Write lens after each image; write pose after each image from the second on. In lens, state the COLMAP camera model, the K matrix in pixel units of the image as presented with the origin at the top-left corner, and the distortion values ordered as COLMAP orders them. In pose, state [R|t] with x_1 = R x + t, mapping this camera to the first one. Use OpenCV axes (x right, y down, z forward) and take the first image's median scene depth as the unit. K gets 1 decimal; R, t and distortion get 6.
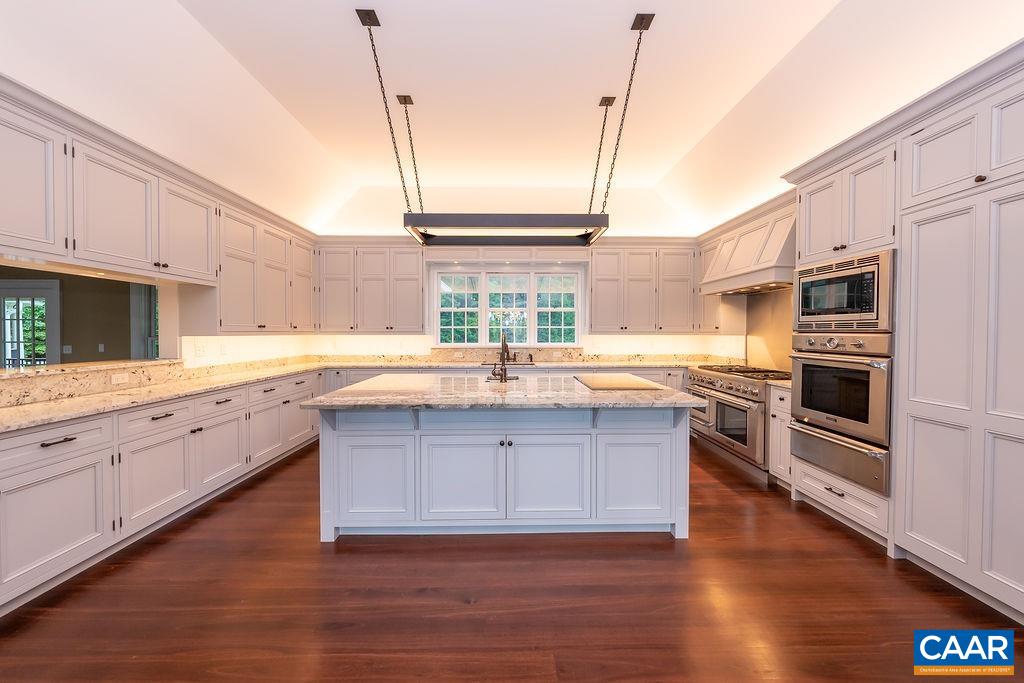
lens RADIAL K [[358.3, 0, 516.5], [0, 358.3, 337.2], [0, 0, 1]] dist [-0.000807, -0.000063]
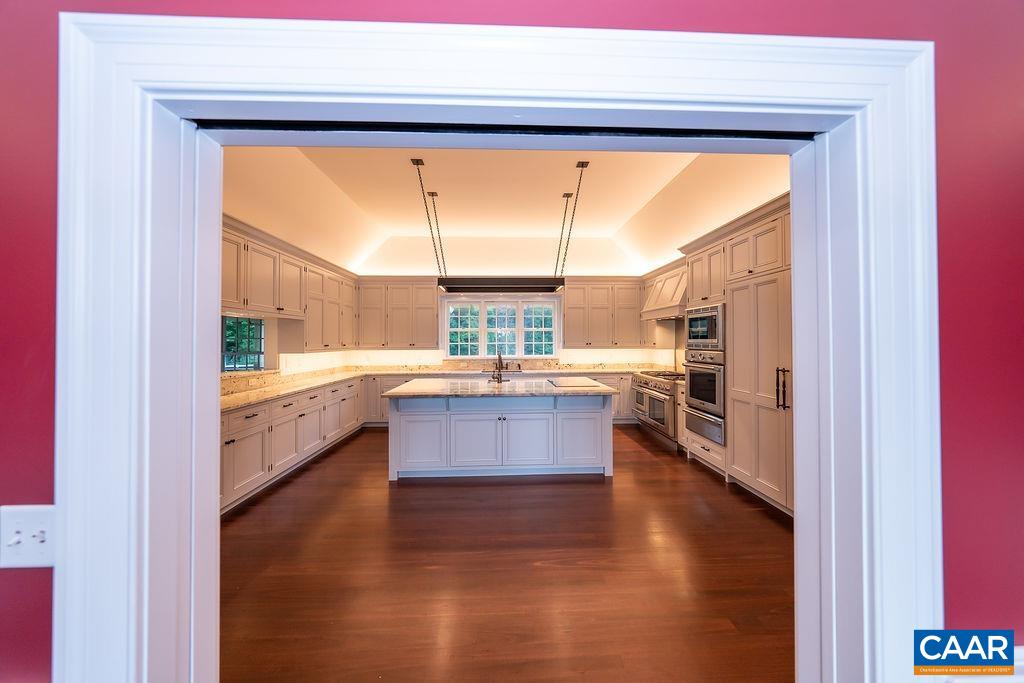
lens RADIAL K [[349.3, 0, 513.2], [0, 349.3, 337.0], [0, 0, 1]] dist [-0.000506, -0.000121]
pose [[0.999888, -0.005672, 0.013833, 0.001495], [0.006033, 0.999639, -0.026187, -0.027978], [-0.013679, 0.026267, 0.999561, -0.450973]]
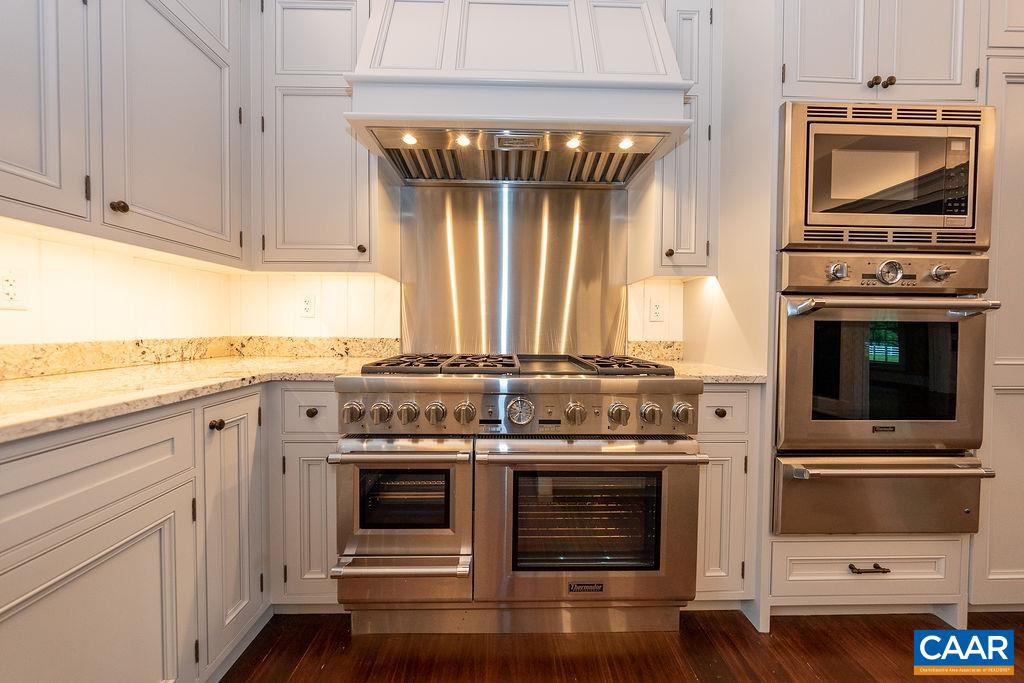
lens RADIAL K [[349.3, 0, 513.2], [0, 349.3, 337.0], [0, 0, 1]] dist [-0.000506, -0.000121]
pose [[0.003476, -0.027373, 0.999619, 0.315745], [0.009355, 0.999582, 0.027340, 0.066490], [-0.999950, 0.009257, 0.003731, 1.171875]]
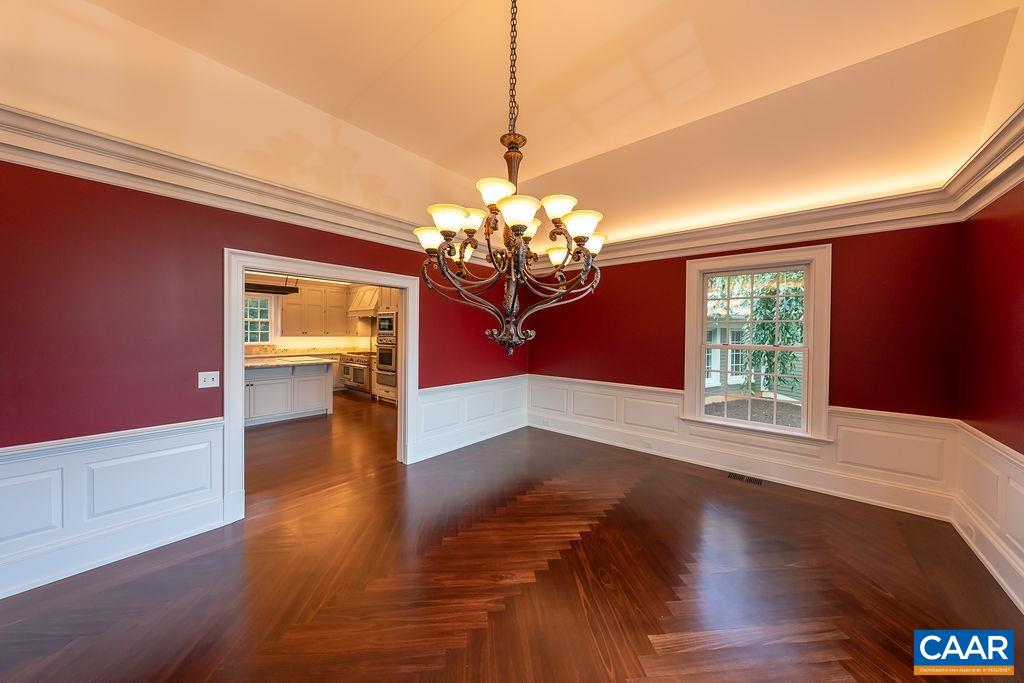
lens RADIAL K [[349.3, 0, 513.2], [0, 349.3, 337.0], [0, 0, 1]] dist [-0.000506, -0.000121]
pose [[0.670111, -0.002922, 0.742255, -0.409697], [0.000507, 0.999994, 0.003479, -0.015408], [-0.742260, -0.001955, 0.670109, -1.295531]]
